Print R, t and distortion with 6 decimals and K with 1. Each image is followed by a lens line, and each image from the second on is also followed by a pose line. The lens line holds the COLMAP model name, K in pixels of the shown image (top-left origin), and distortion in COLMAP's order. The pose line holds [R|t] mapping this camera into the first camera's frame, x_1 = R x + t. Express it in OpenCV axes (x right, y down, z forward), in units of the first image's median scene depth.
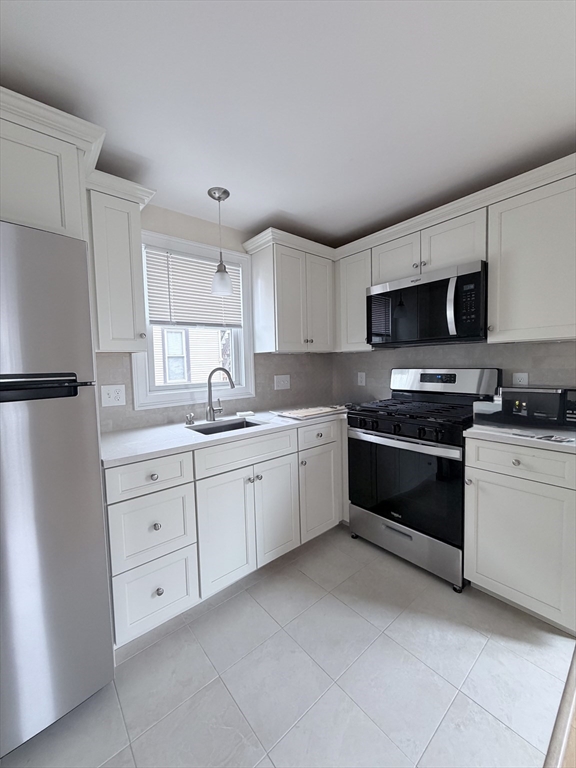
lens RADIAL K [[306.1, 0, 288.4], [0, 306.1, 379.8], [0, 0, 1]] dist [-0.001667, -0.000141]
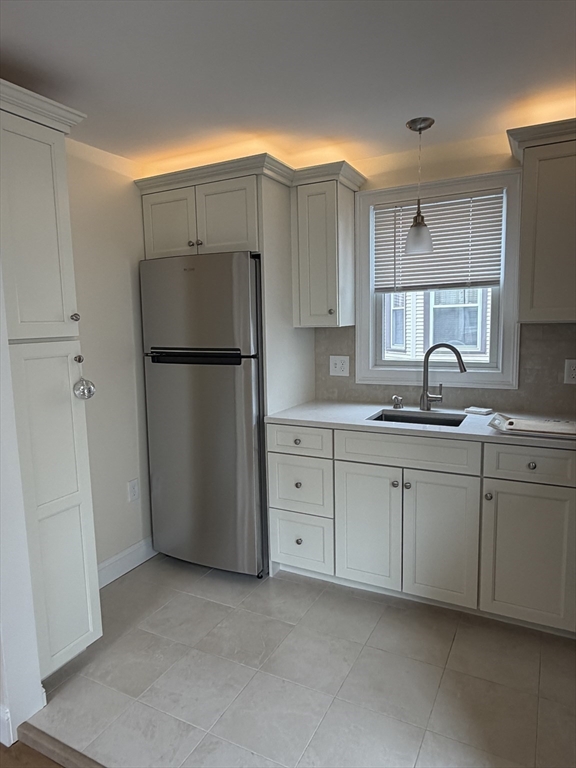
lens RADIAL K [[495.4, 0, 283.8], [0, 495.4, 380.9], [0, 0, 1]] dist [-0.002051, -0.000676]
pose [[0.367888, 0.133168, -0.920285, 0.842478], [-0.038215, 0.991021, 0.128127, -0.098387], [0.929084, -0.011968, 0.369674, 0.189913]]
